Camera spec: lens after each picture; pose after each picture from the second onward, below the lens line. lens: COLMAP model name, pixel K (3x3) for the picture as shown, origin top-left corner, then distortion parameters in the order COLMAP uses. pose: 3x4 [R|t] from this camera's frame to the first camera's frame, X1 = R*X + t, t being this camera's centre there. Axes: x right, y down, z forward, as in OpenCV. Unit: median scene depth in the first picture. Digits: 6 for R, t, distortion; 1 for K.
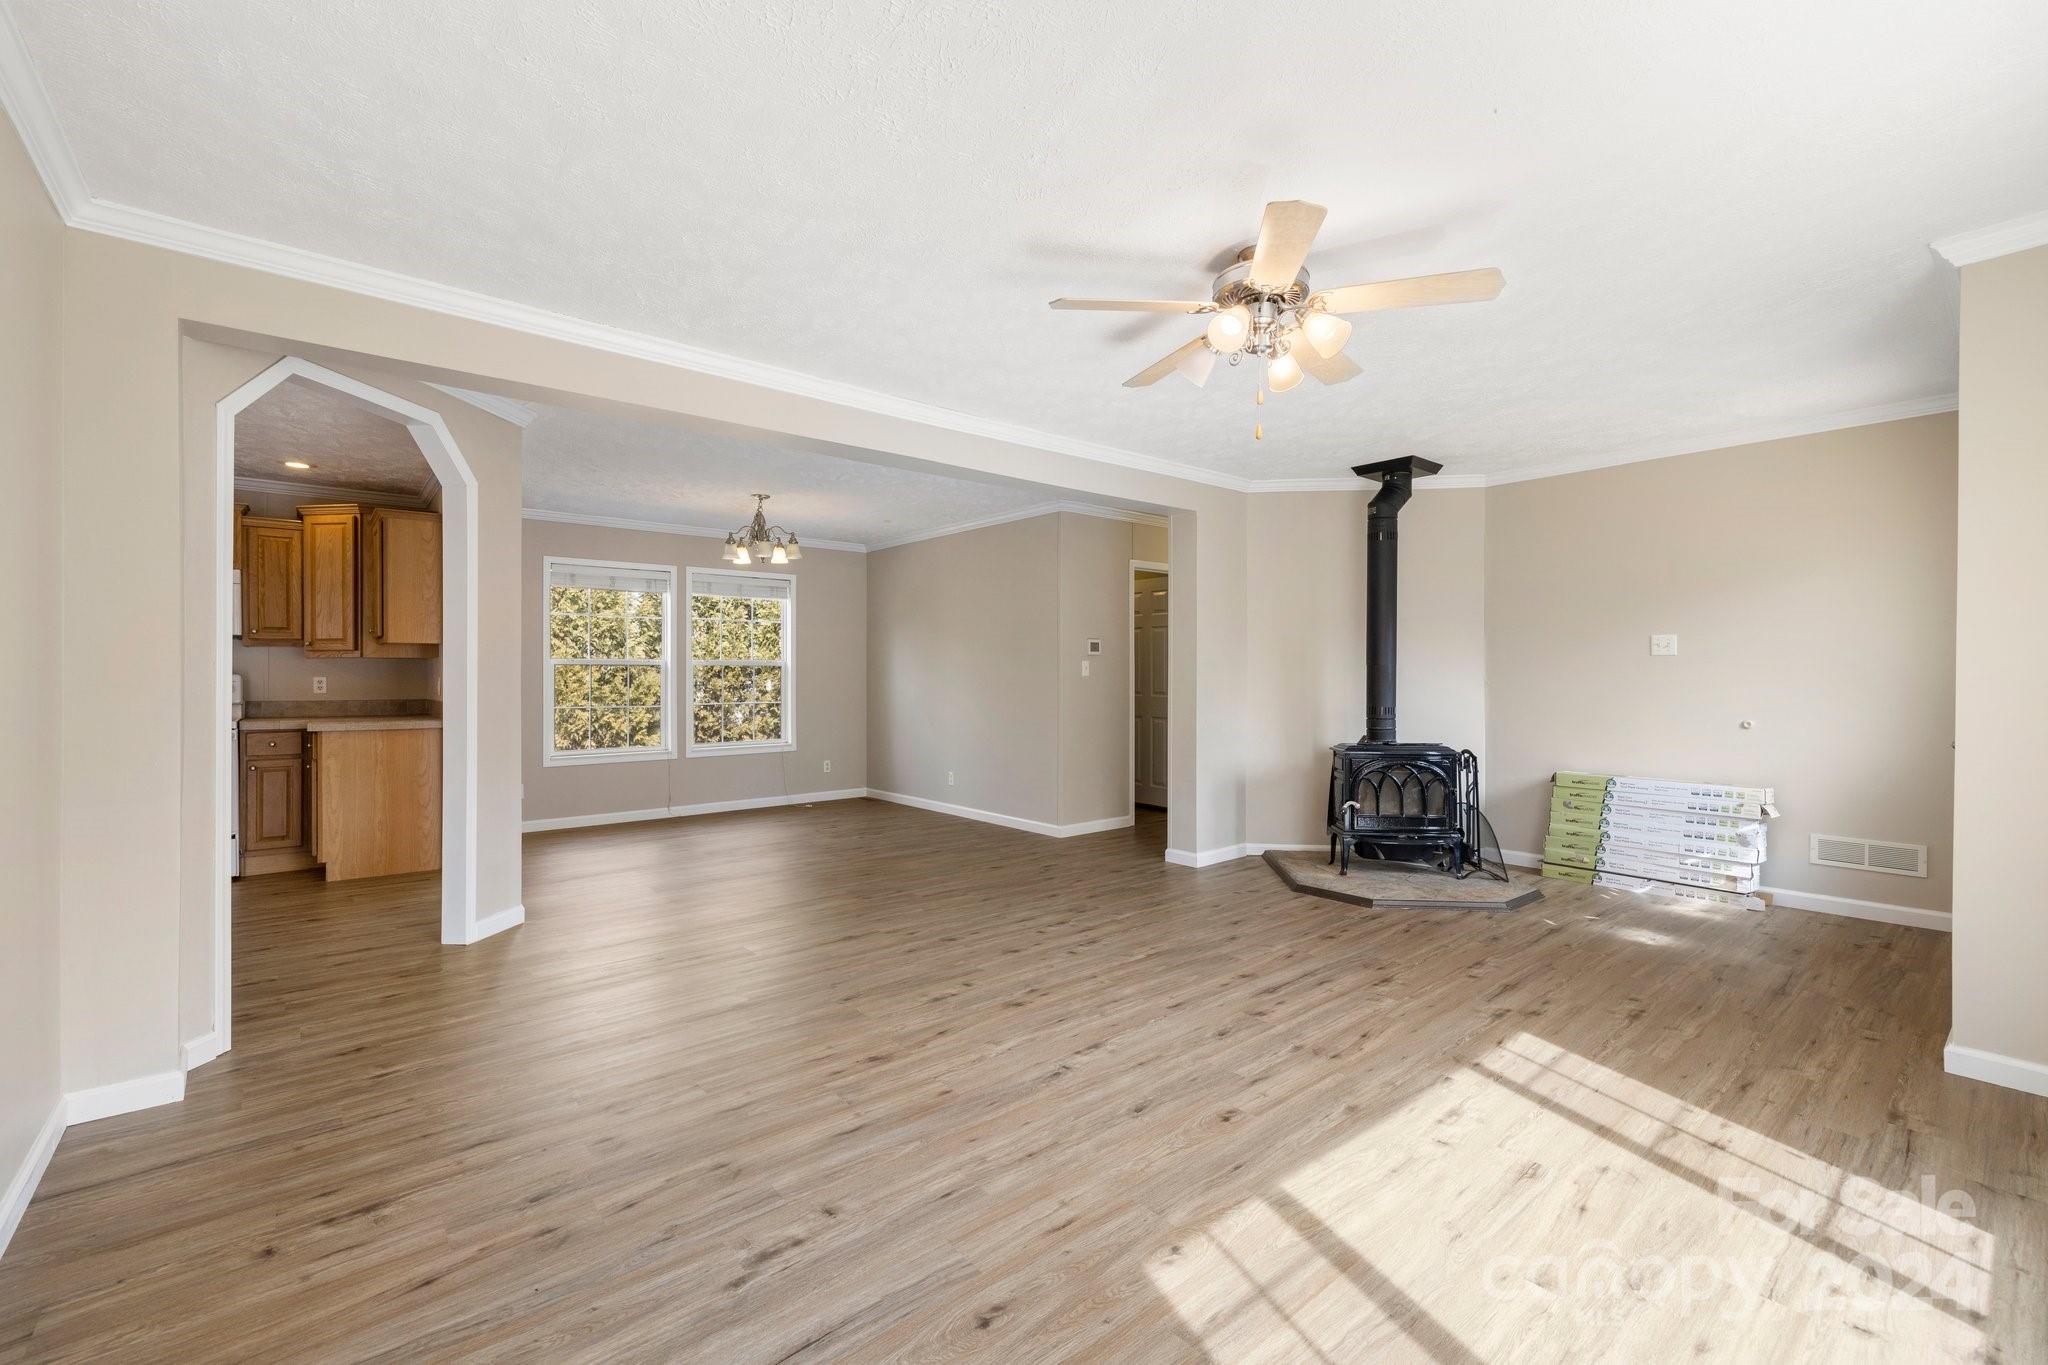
lens RADIAL K [[860.7, 0, 1018.7], [0, 860.7, 672.0], [0, 0, 1]] dist [0.000278, 0.000137]
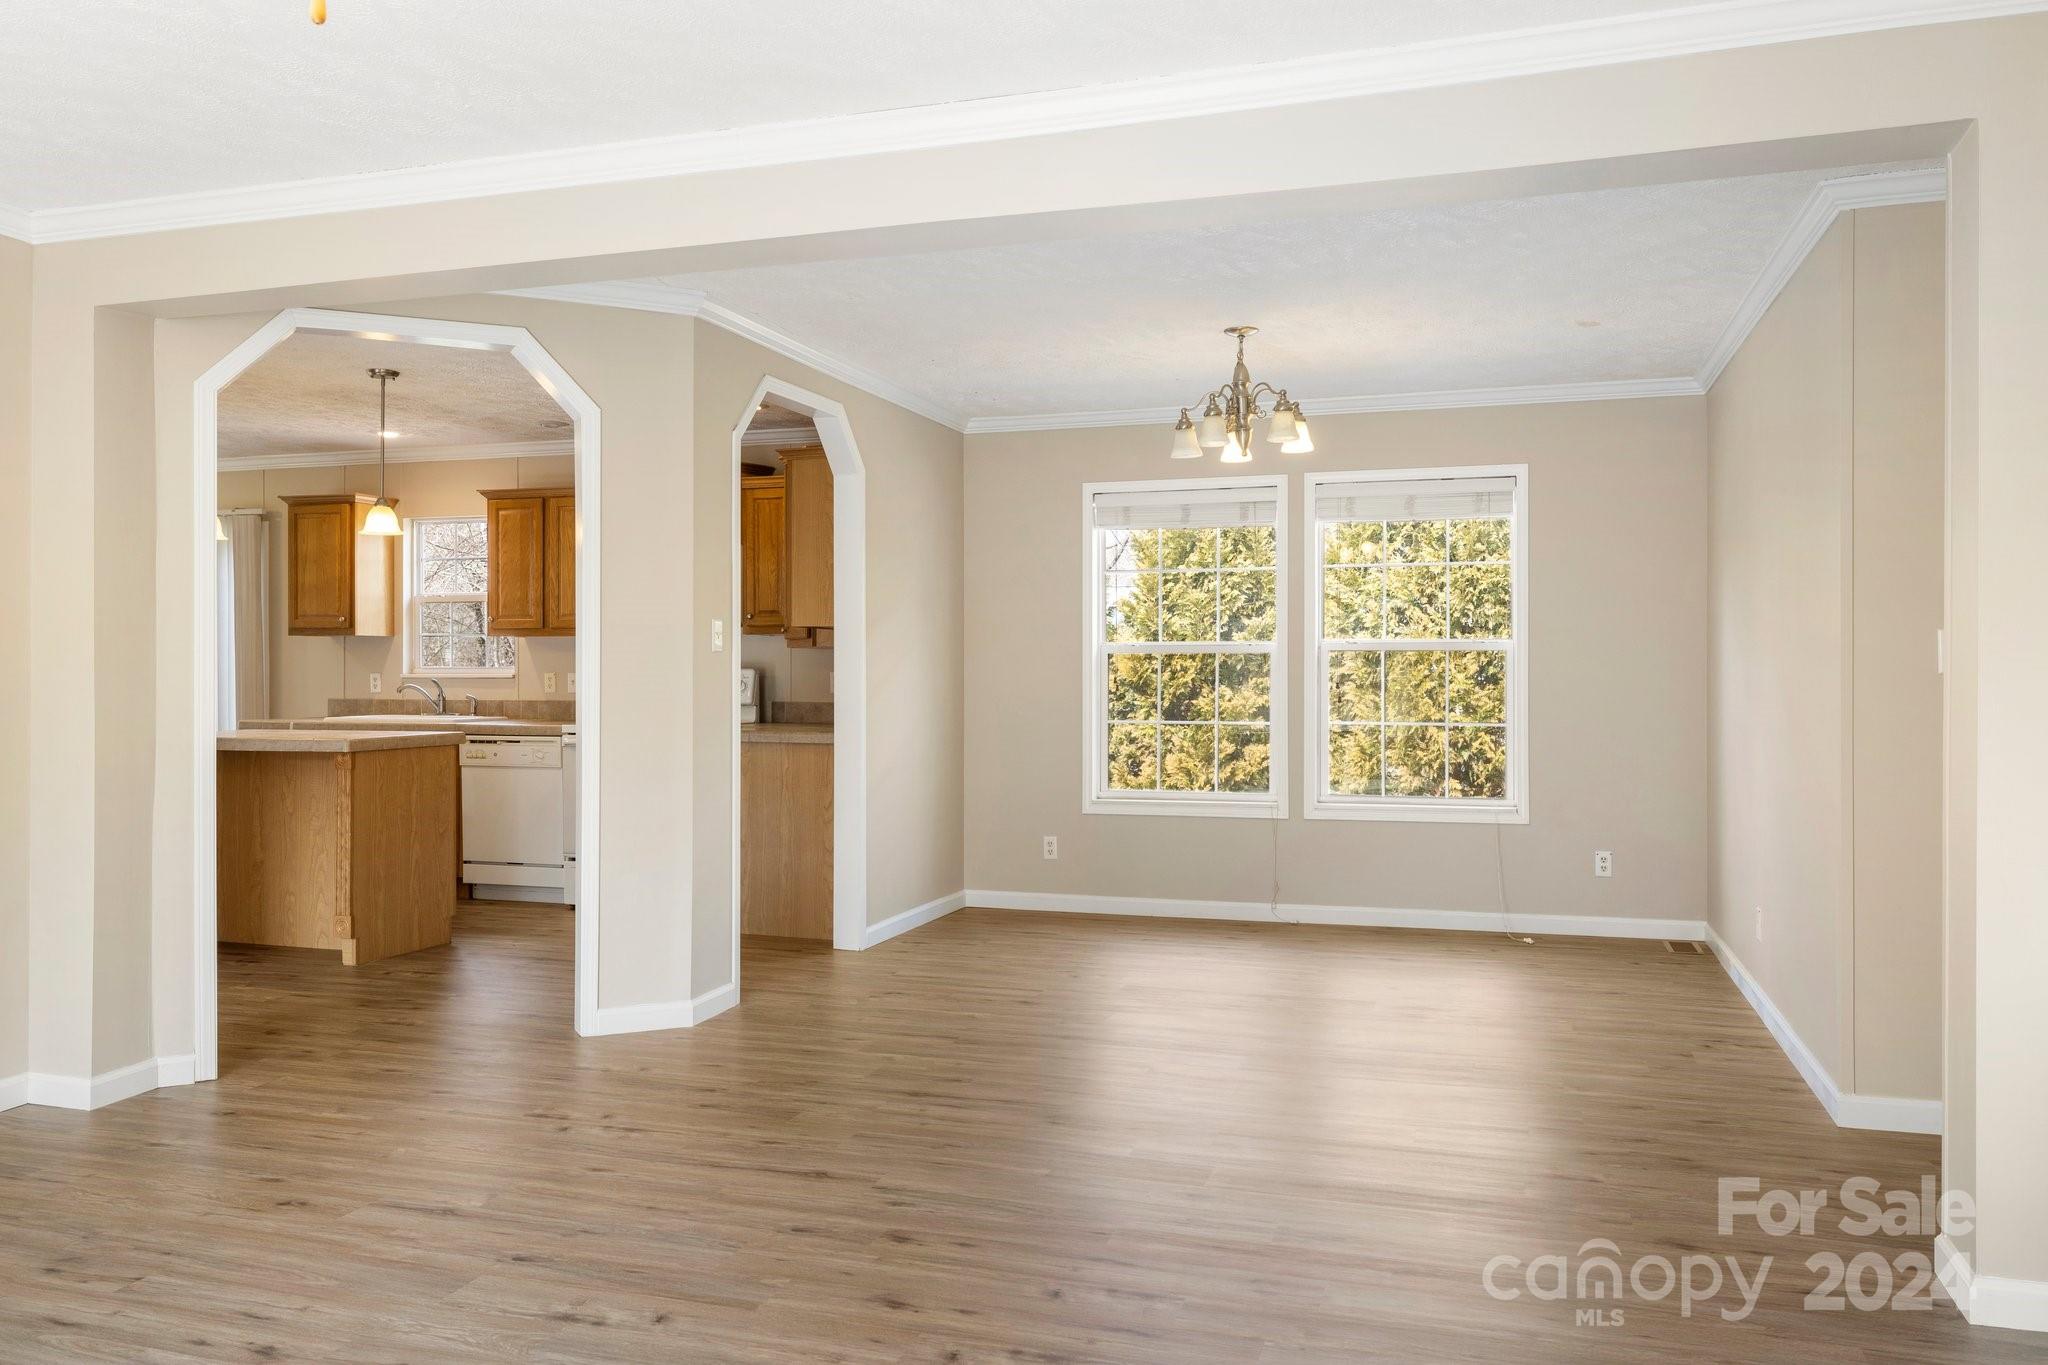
lens RADIAL K [[1528.4, 0, 1017.0], [0, 1528.4, 662.5], [0, 0, 1]] dist [0.011301, 0.006124]
pose [[0.528220, -0.002234, -0.849104, 0.526298], [0.003226, 0.999995, -0.000624, -0.001912], [0.849101, -0.002409, 0.528225, 0.486683]]
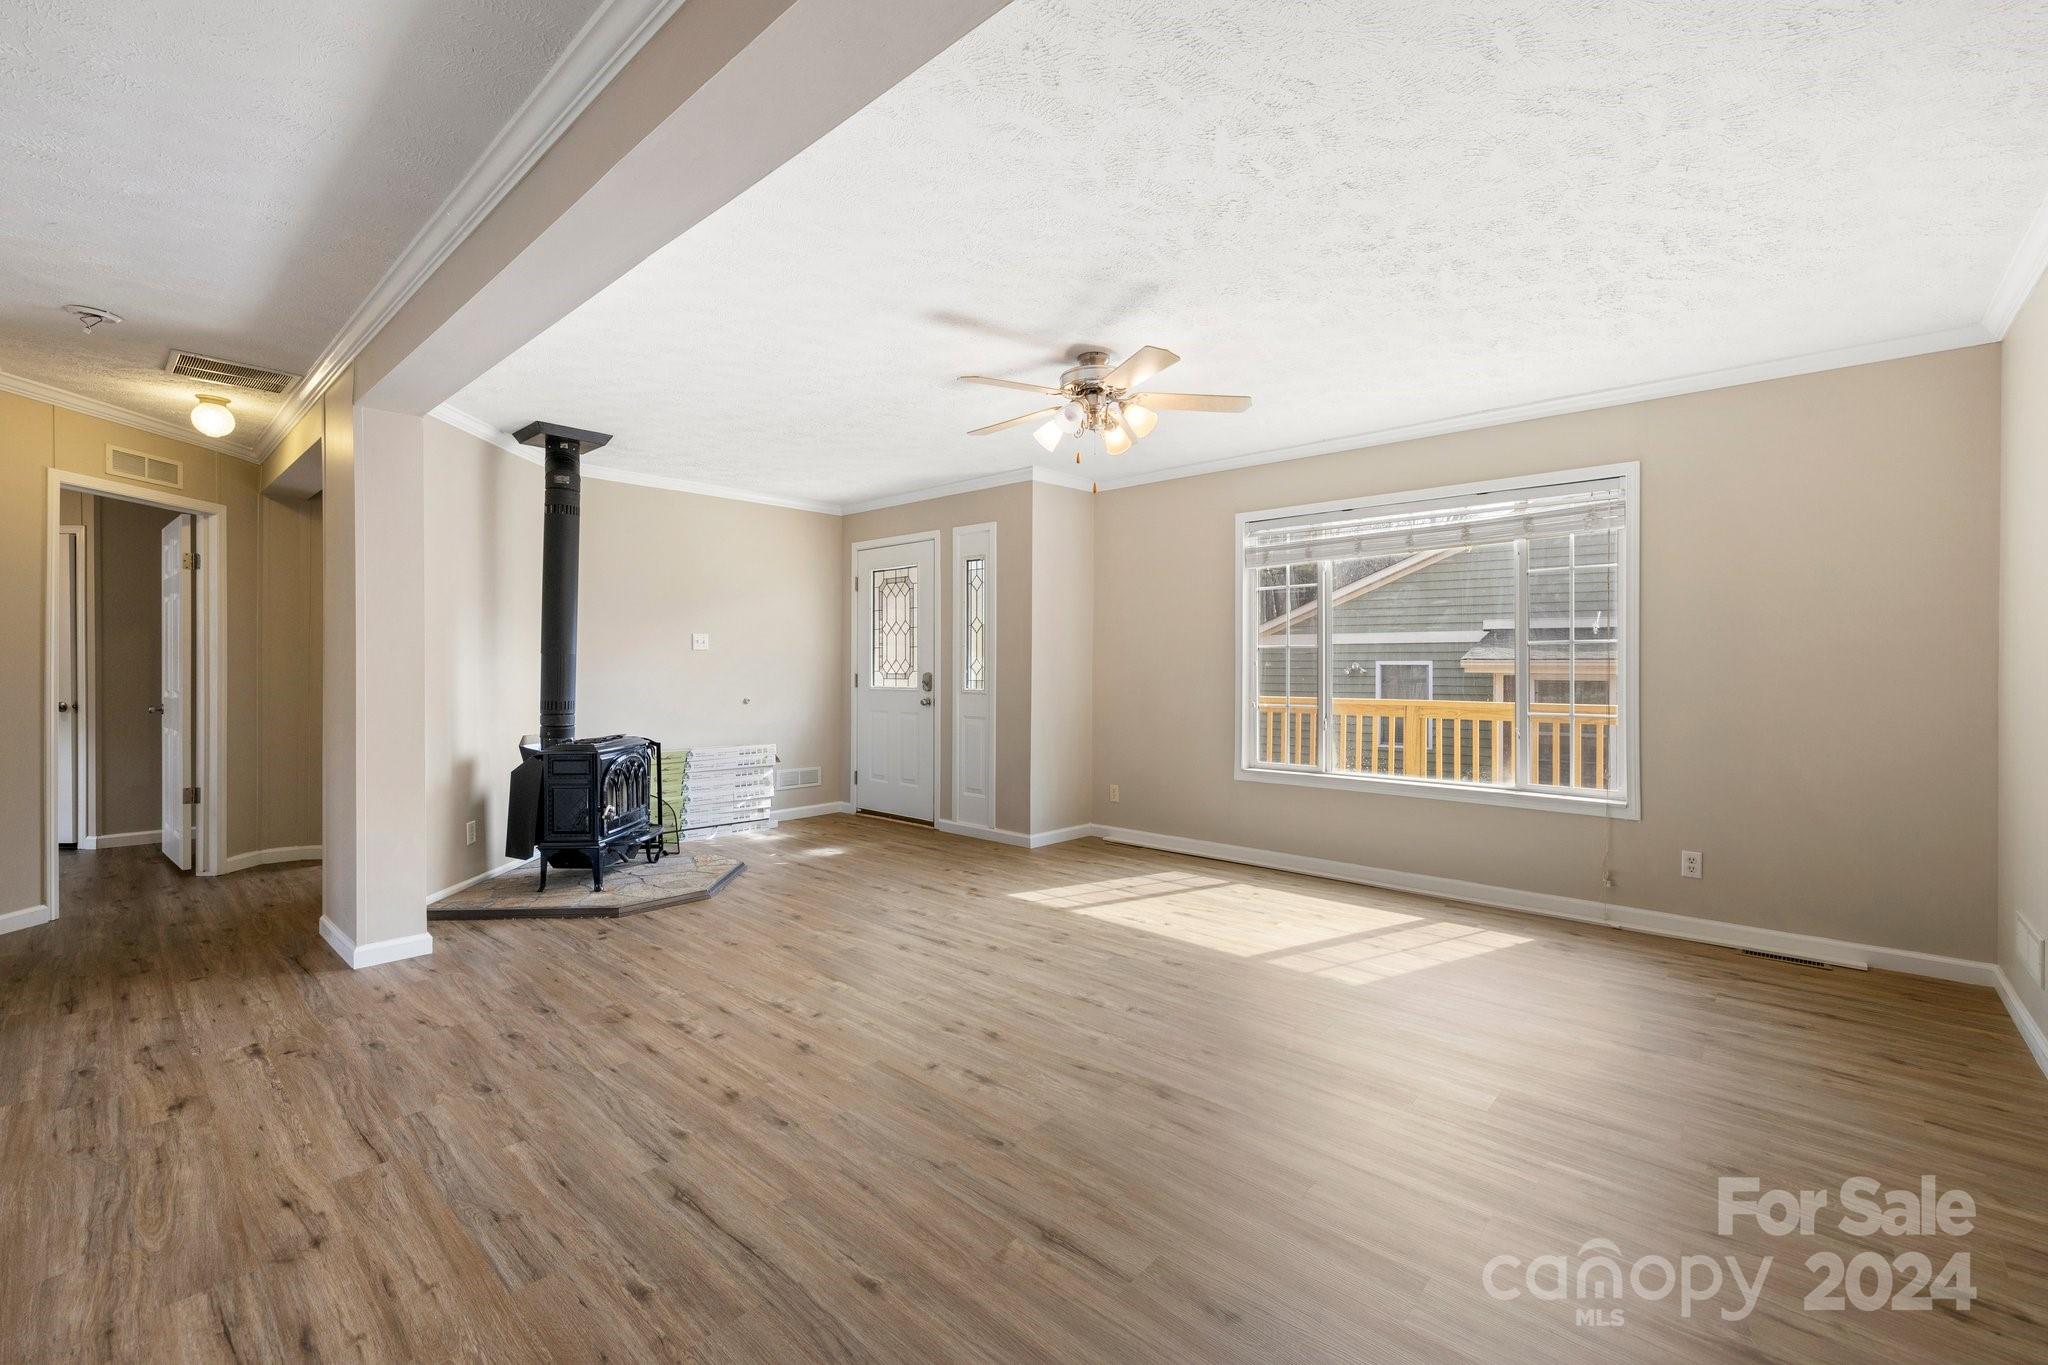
lens RADIAL K [[860.7, 0, 1018.7], [0, 860.7, 672.0], [0, 0, 1]] dist [0.000278, 0.000137]
pose [[-0.129226, -0.006959, 0.991591, -0.565190], [-0.004351, 0.999970, 0.006451, 0.002636], [-0.991606, -0.003481, -0.129253, 0.695444]]
